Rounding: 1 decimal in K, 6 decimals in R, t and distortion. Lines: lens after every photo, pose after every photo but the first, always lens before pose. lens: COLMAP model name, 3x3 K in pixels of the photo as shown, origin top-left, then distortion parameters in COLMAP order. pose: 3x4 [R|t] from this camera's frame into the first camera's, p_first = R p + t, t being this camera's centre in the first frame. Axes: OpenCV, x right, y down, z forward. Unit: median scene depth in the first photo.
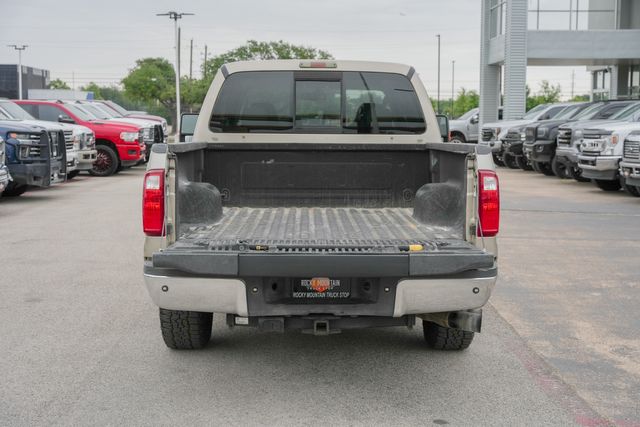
lens RADIAL K [[916.0, 0, 320.0], [0, 916.0, 213.5], [0, 0, 1]] dist [-0.003665, -0.003578]
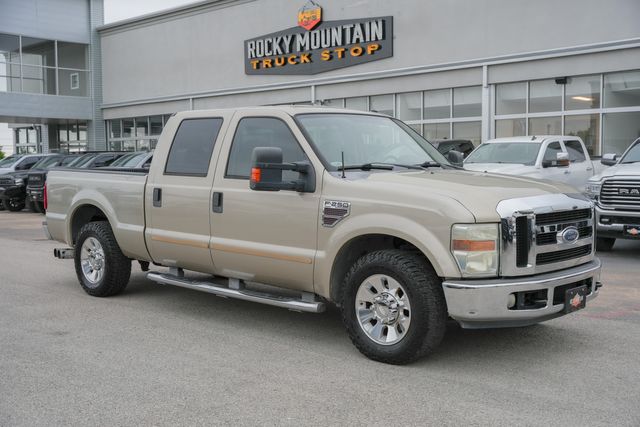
lens RADIAL K [[759.3, 0, 320.0], [0, 759.3, 213.5], [0, 0, 1]] dist [0.000532, 0.001337]
pose [[0.687051, -0.046838, 0.725098, -0.694573], [0.081012, 0.996636, -0.012383, -0.003296], [-0.722079, 0.067249, 0.688534, 0.199273]]
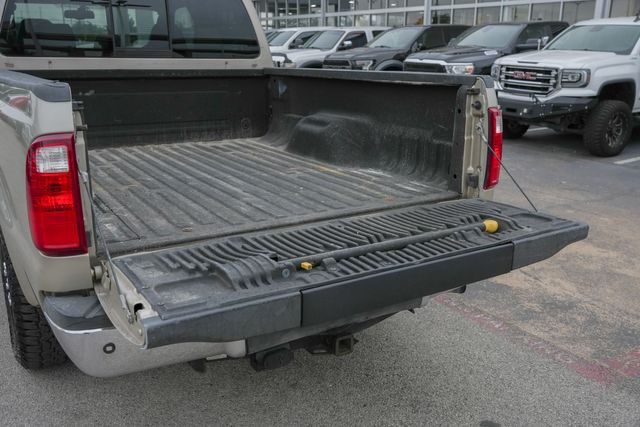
lens RADIAL K [[585.6, 0, 320.0], [0, 585.6, 213.5], [0, 0, 1]] dist [0.000580, -0.006595]
pose [[0.853185, -0.133271, 0.504296, -0.138966], [0.040606, 0.980845, 0.190511, -0.037649], [-0.520026, -0.142064, 0.842254, 0.389729]]
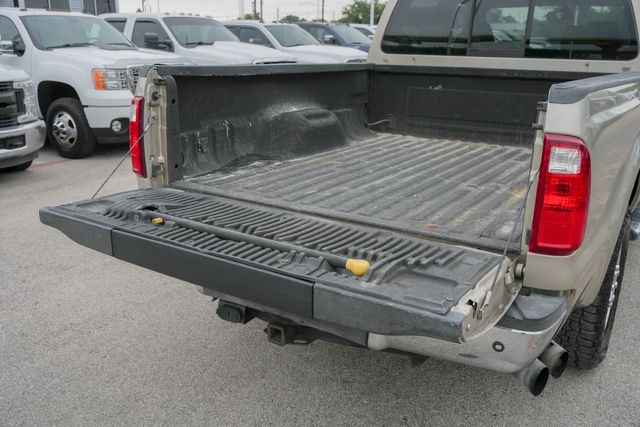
lens RADIAL K [[601.8, 0, 320.8], [0, 601.8, 180.0], [0, 0, 1]] dist [-0.012628, -0.011822]
pose [[0.832114, 0.130437, -0.539048, 0.159021], [-0.065128, 0.988206, 0.138588, -0.036735], [0.550767, -0.080214, 0.830795, 0.392730]]
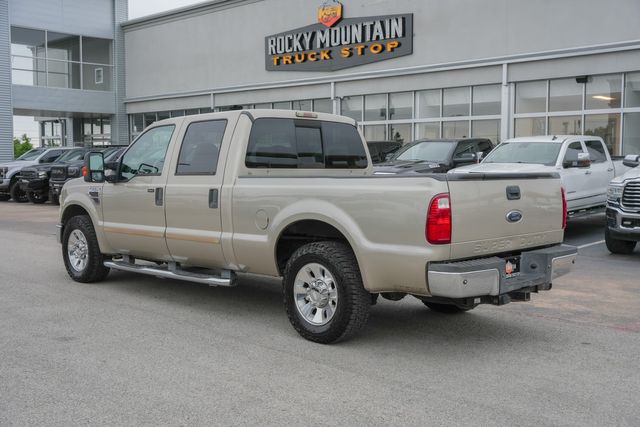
lens RADIAL K [[741.5, 0, 320.0], [0, 741.5, 213.5], [0, 0, 1]] dist [-0.007501, 0.028120]
pose [[0.705748, -0.045147, 0.707023, -0.655211], [0.068361, 0.997650, -0.004533, -0.016278], [-0.705157, 0.051532, 0.707176, 0.230037]]
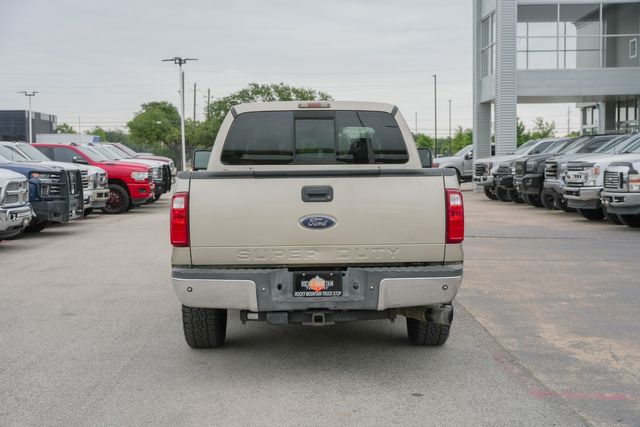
lens RADIAL K [[910.6, 0, 320.0], [0, 910.6, 213.5], [0, 0, 1]] dist [-0.008288, 0.020017]
pose [[0.999878, -0.015429, -0.002463, 0.005316], [0.015308, 0.998947, -0.043244, 0.021670], [0.003128, 0.043201, 0.999062, -0.129828]]
